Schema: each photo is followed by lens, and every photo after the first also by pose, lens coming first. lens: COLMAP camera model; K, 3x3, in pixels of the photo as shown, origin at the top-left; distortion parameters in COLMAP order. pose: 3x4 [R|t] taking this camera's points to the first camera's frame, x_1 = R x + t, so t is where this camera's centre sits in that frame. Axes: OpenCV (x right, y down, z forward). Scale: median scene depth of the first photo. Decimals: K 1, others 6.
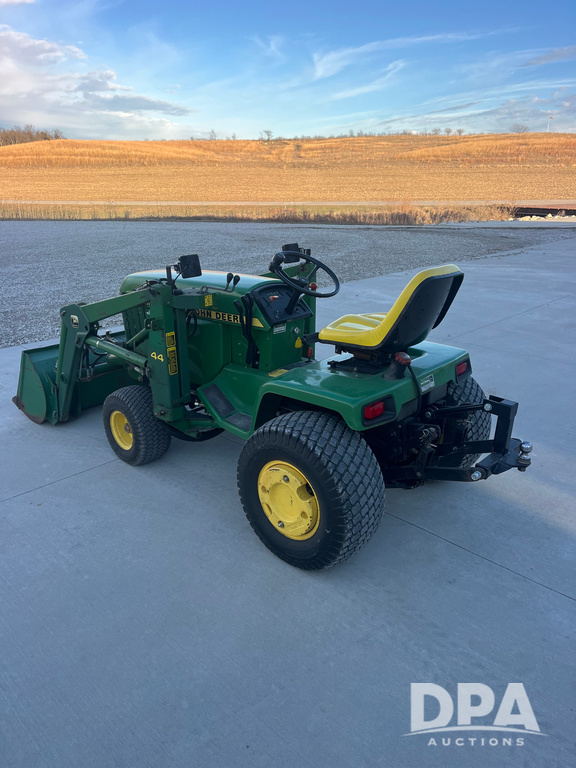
lens RADIAL K [[590.2, 0, 283.2], [0, 590.2, 385.1], [0, 0, 1]] dist [0.006439, 0.002079]
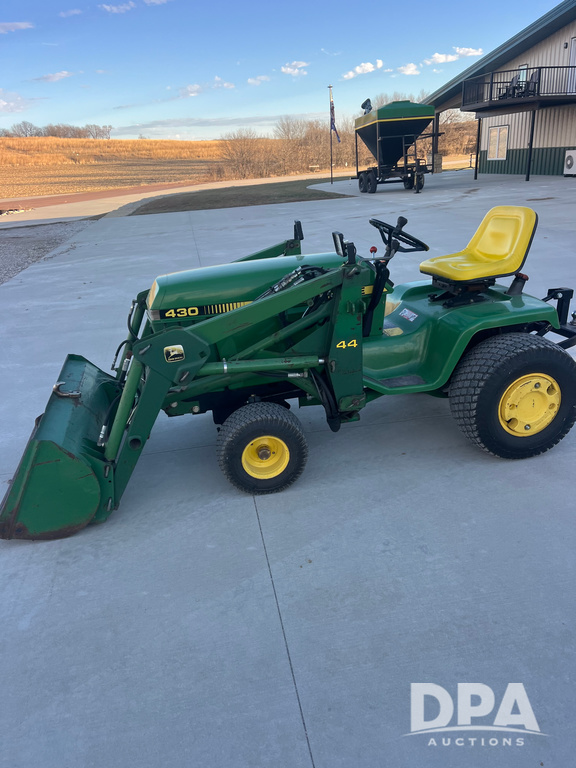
lens RADIAL K [[590.2, 0, 283.2], [0, 590.2, 385.1], [0, 0, 1]] dist [0.006439, 0.002079]
pose [[0.579140, -0.318287, 0.750526, -1.009801], [0.323841, 0.934700, 0.146502, -0.160331], [-0.748147, 0.158206, 0.644397, 0.491504]]
